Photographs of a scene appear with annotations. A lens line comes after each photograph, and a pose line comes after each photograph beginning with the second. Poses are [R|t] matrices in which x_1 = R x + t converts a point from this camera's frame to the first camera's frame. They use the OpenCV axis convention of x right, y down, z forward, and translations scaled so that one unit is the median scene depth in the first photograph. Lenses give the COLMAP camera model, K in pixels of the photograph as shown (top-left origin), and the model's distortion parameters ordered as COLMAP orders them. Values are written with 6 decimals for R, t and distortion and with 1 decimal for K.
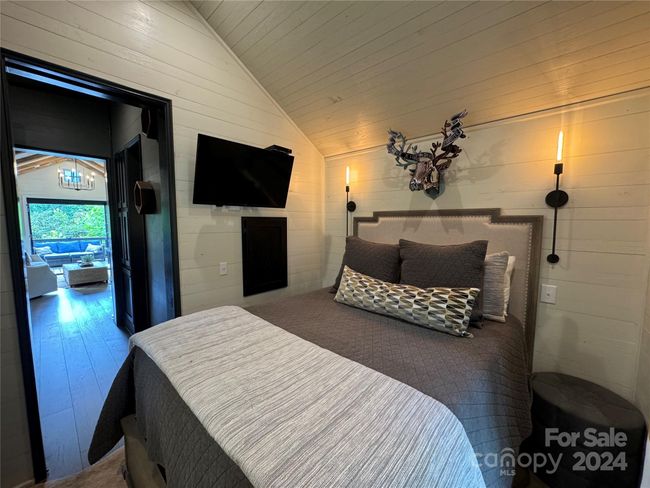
lens RADIAL K [[259.5, 0, 323.2], [0, 259.5, 242.1], [0, 0, 1]] dist [-0.000058, -0.000071]
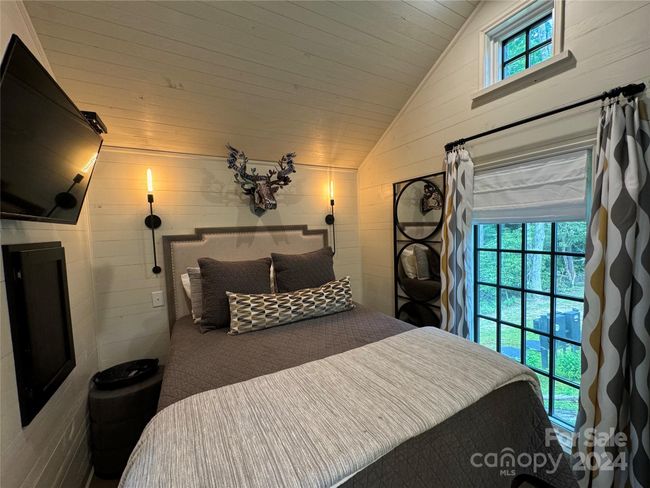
lens RADIAL K [[259.5, 0, 323.3], [0, 259.5, 243.7], [0, 0, 1]] dist [-0.000058, -0.000071]
pose [[0.319535, -0.072508, 0.944796, -0.604150], [0.115180, 0.992647, 0.037226, -0.061205], [-0.940548, 0.096927, 0.325536, 0.398182]]
